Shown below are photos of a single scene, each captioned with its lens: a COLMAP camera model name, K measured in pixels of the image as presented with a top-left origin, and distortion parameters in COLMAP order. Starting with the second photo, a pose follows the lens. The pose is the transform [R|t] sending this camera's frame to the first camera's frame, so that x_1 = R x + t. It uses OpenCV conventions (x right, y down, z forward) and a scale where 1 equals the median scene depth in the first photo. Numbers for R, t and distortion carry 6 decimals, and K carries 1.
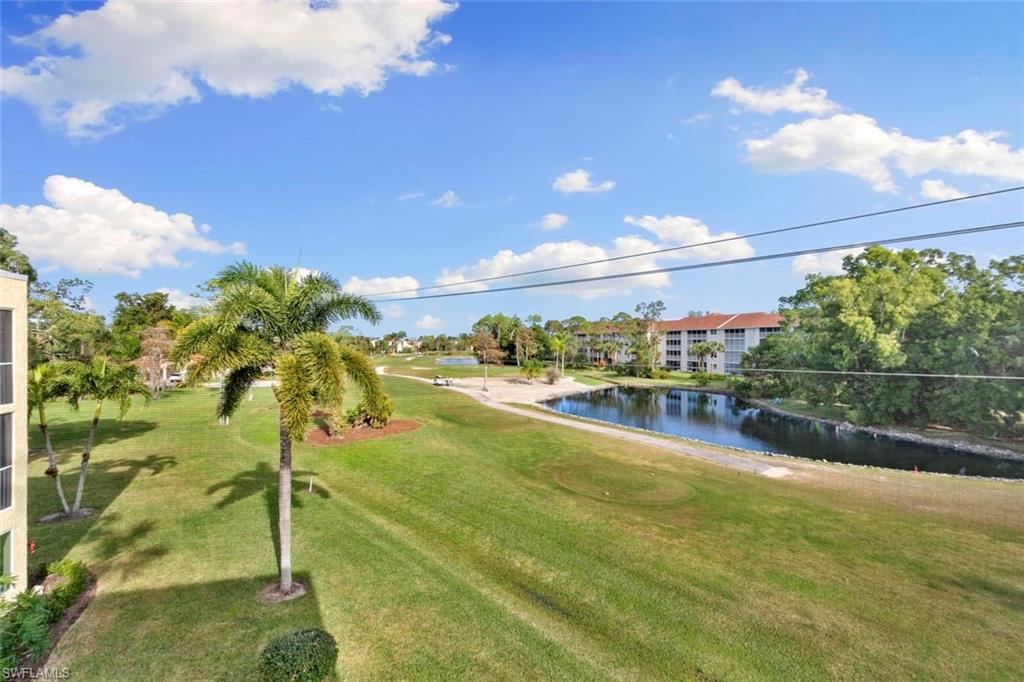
lens RADIAL K [[459.5, 0, 507.1], [0, 459.5, 340.7], [0, 0, 1]] dist [0.003898, 0.000551]
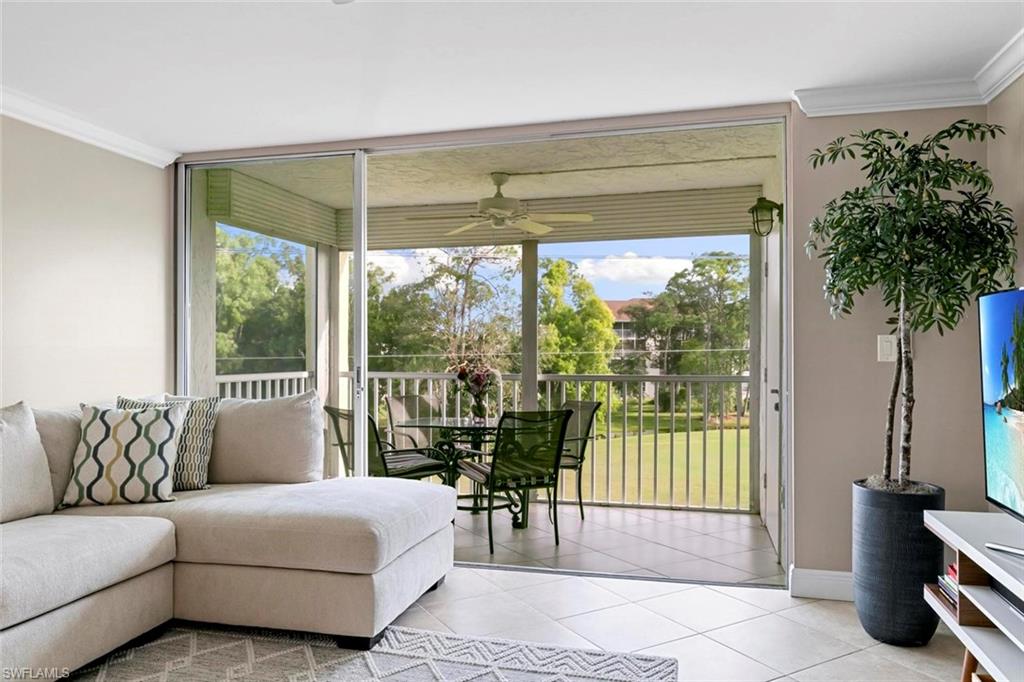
lens RADIAL K [[736.2, 0, 509.7], [0, 736.2, 337.9], [0, 0, 1]] dist [-0.003643, -0.000204]
pose [[0.484036, 0.010339, 0.874987, -0.061877], [-0.004639, 0.999946, -0.009250, 0.003418], [-0.875036, 0.000418, 0.484058, -0.064519]]
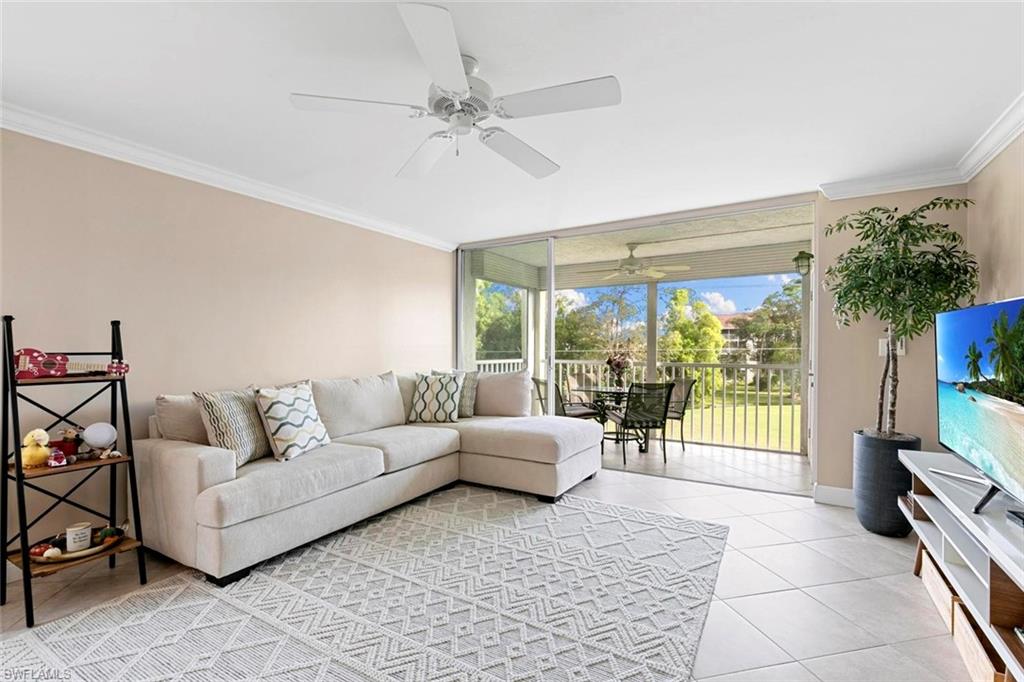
lens RADIAL K [[459.5, 0, 507.9], [0, 459.5, 341.4], [0, 0, 1]] dist [0.003898, 0.000551]
pose [[0.720256, 0.008313, 0.693659, -0.070442], [-0.007554, 0.999963, -0.004140, 0.003606], [-0.693667, -0.002258, 0.720292, -0.072776]]
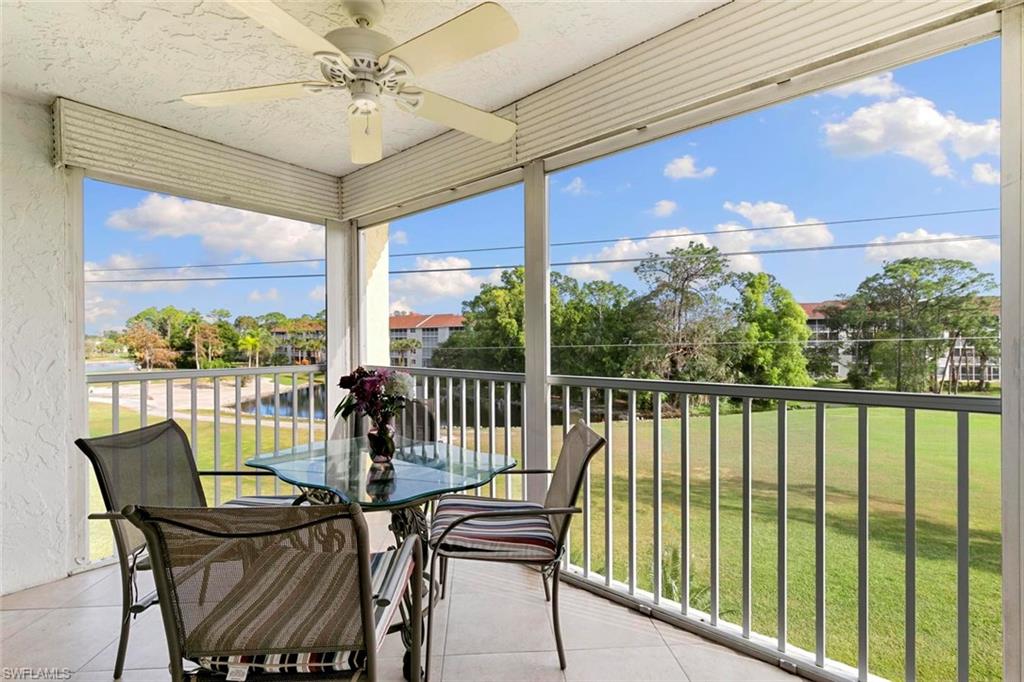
lens RADIAL K [[459.5, 0, 515.4], [0, 459.5, 343.2], [0, 0, 1]] dist [0.003898, 0.000551]
pose [[0.809359, -0.009647, 0.587235, 0.000144], [0.005027, 0.999942, 0.009498, 0.004098], [-0.587293, -0.004735, 0.809361, -0.055999]]
